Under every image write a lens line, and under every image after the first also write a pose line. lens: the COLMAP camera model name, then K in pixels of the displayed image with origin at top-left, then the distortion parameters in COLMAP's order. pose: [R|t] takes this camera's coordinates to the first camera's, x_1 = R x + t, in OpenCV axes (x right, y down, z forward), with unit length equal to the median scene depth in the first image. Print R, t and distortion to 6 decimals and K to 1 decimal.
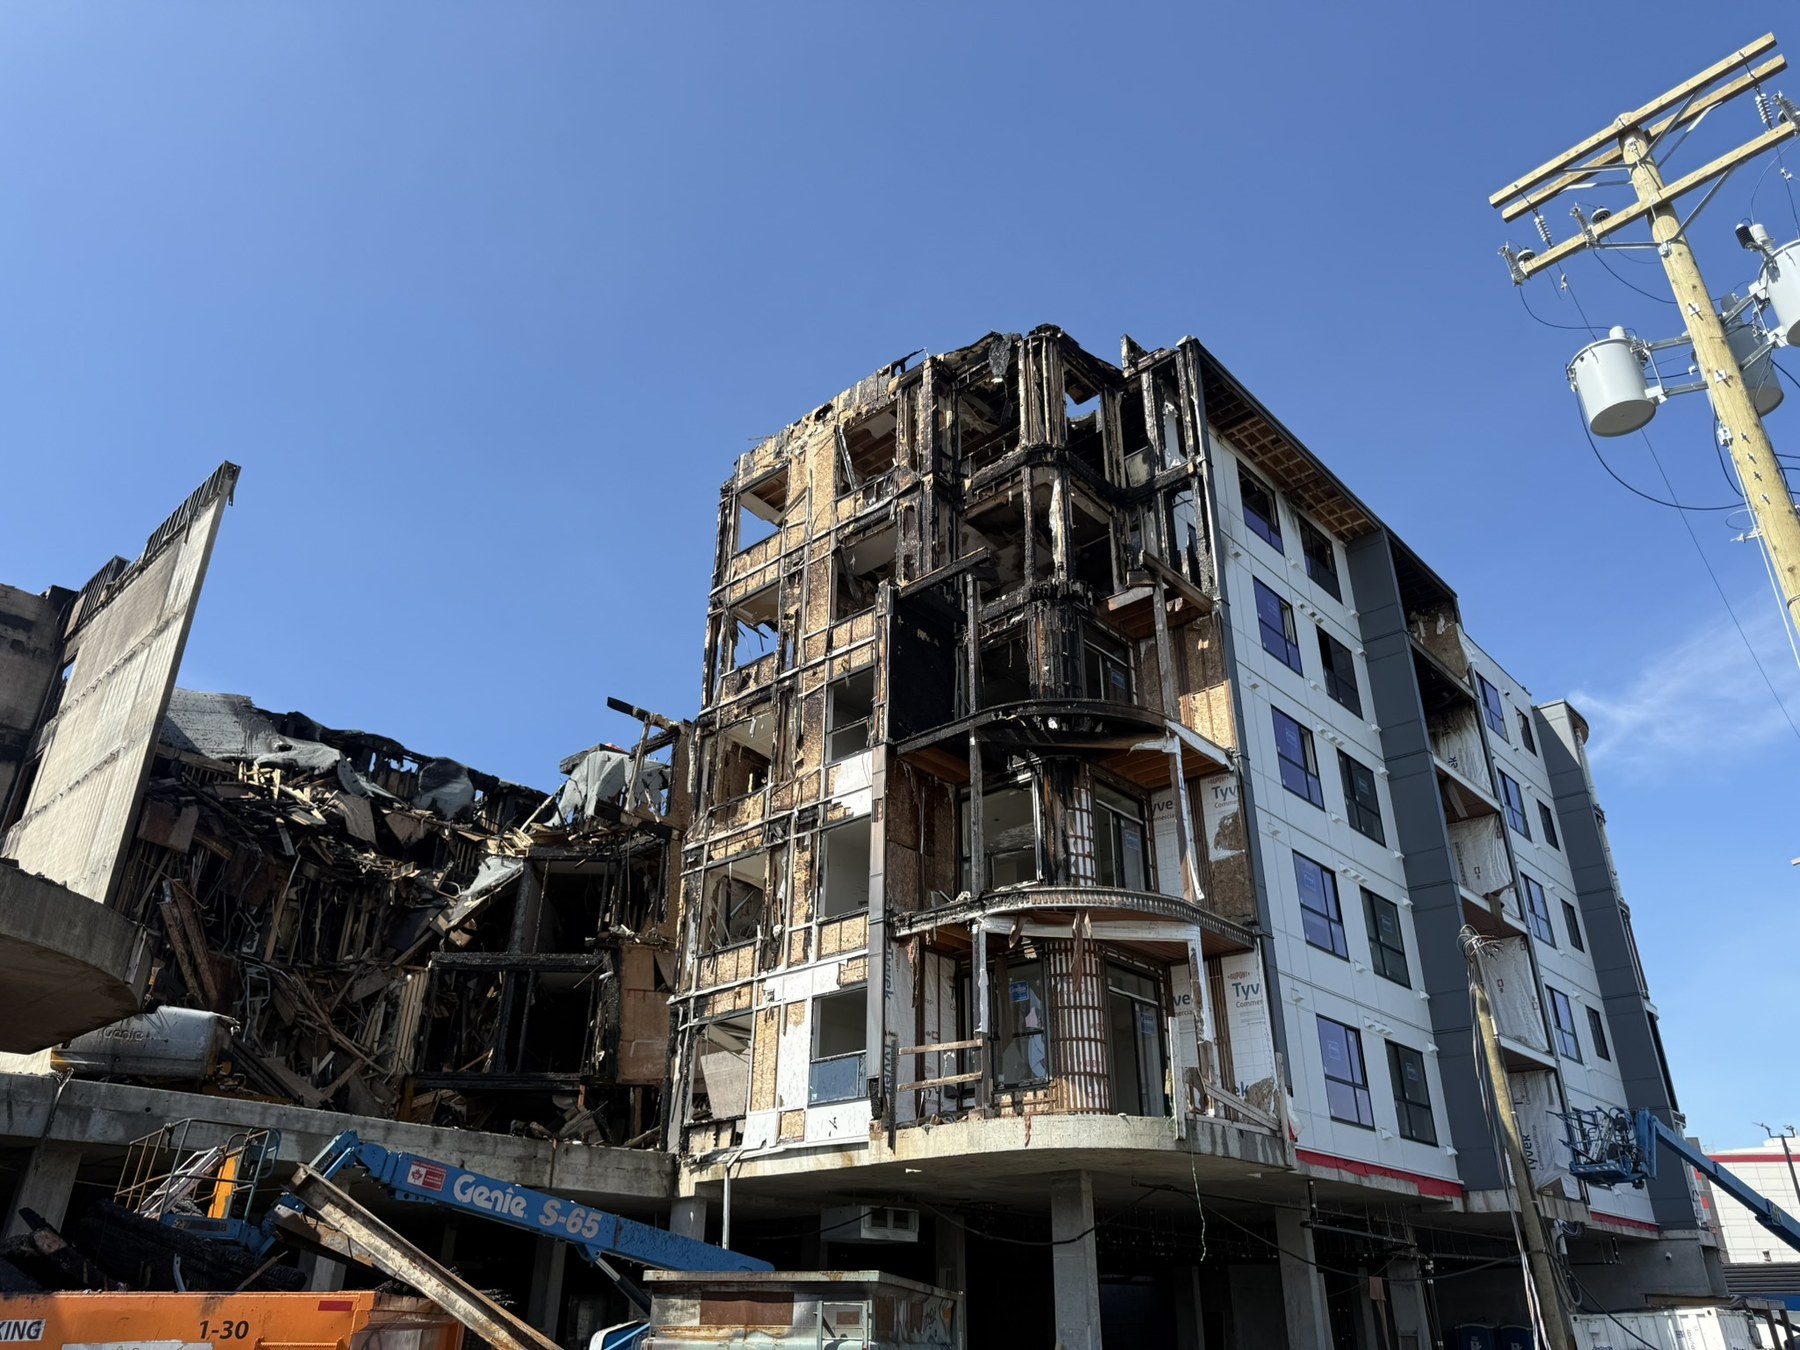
lens RADIAL K [[1226.7, 0, 857.1], [0, 1226.7, 674.8], [0, 0, 1]] dist [0.158915, -0.256022]
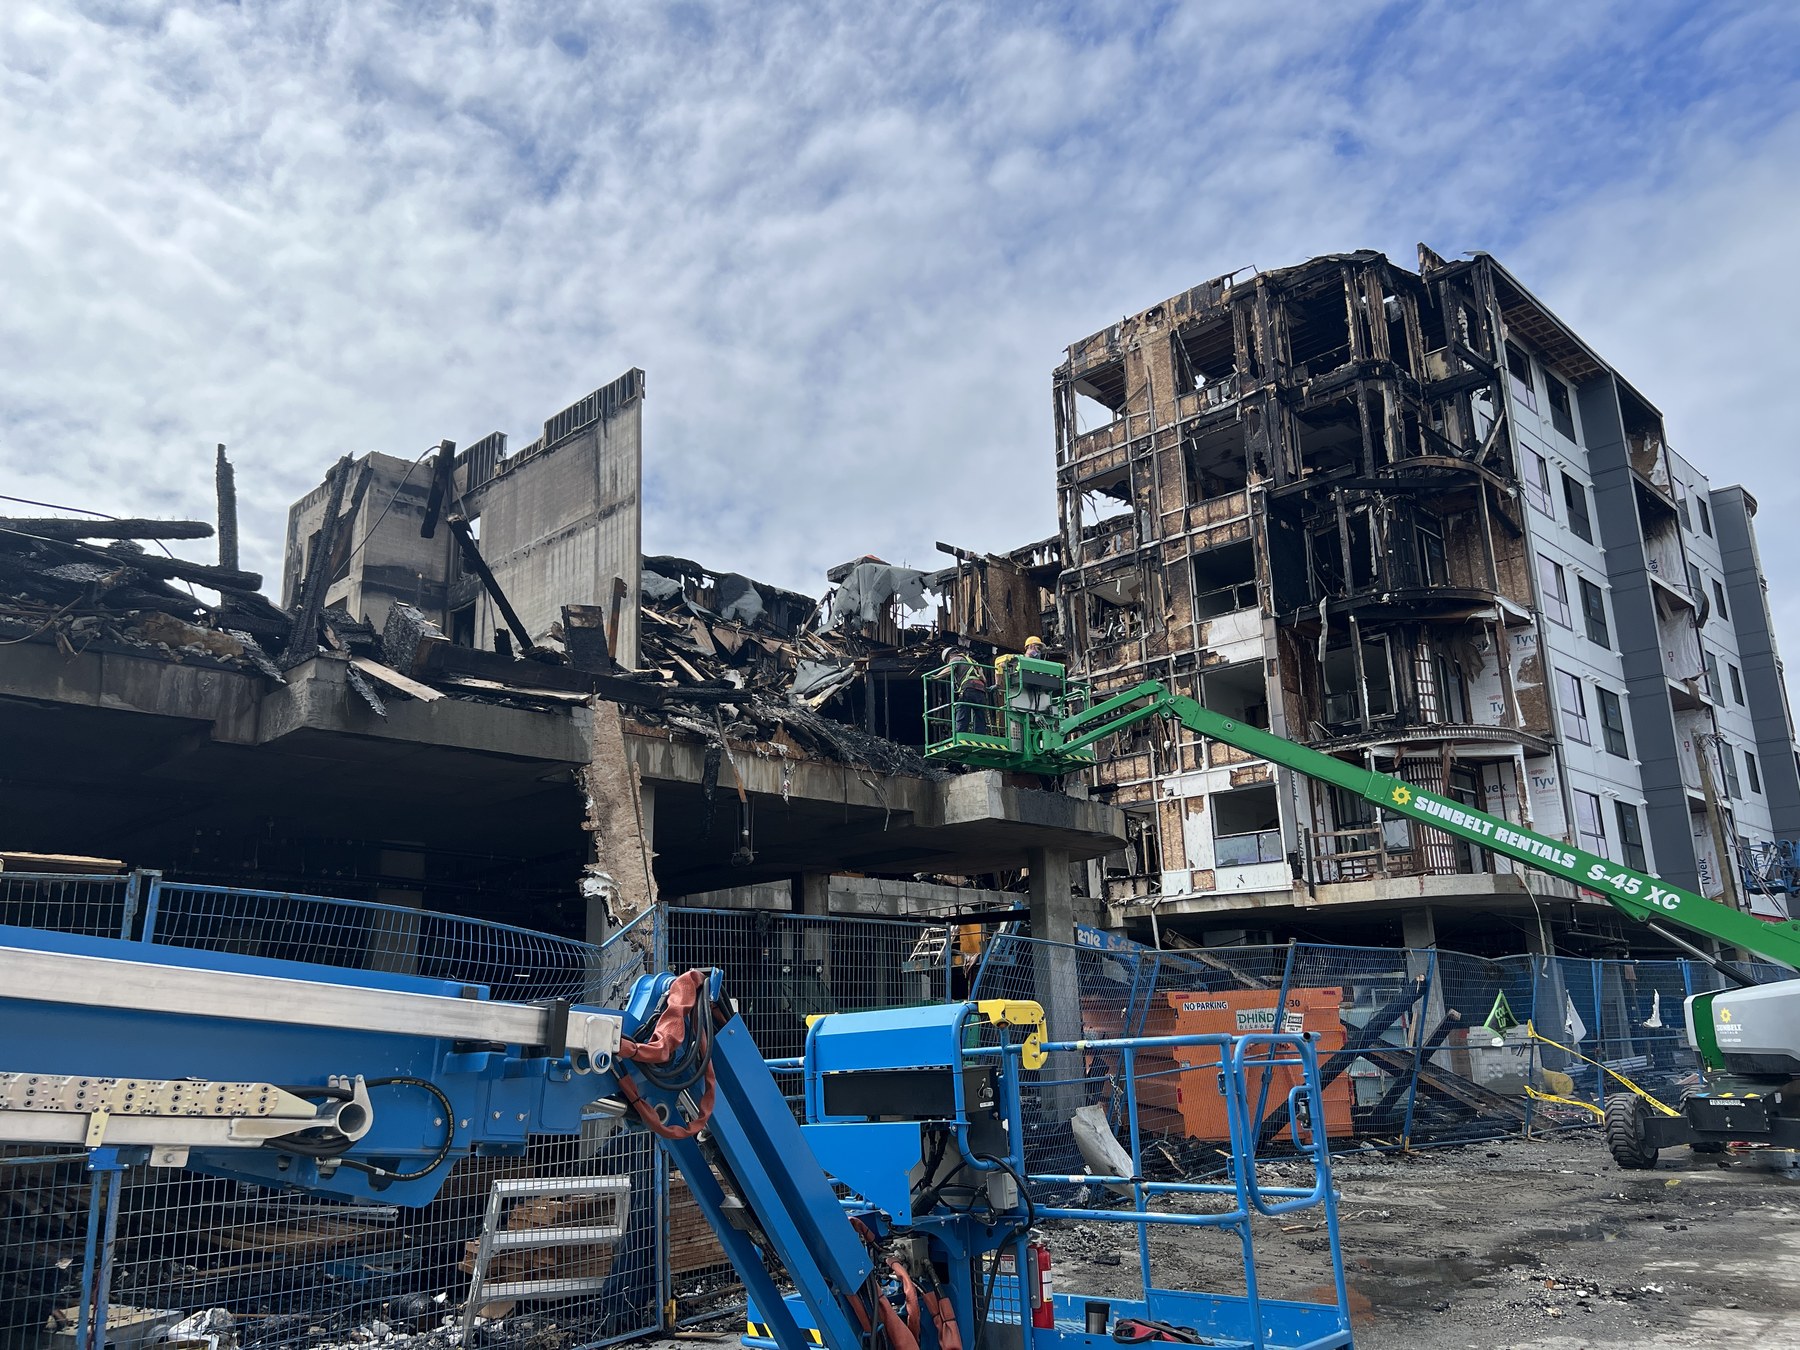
lens RADIAL K [[1226.8, 0, 900.0], [0, 1226.8, 675.0], [0, 0, 1]] dist [0.022280, 0.006534]
pose [[0.998007, -0.042483, -0.046652, -0.281958], [0.051287, 0.976870, 0.207594, -0.158555], [0.036753, -0.209573, 0.977102, -0.304506]]
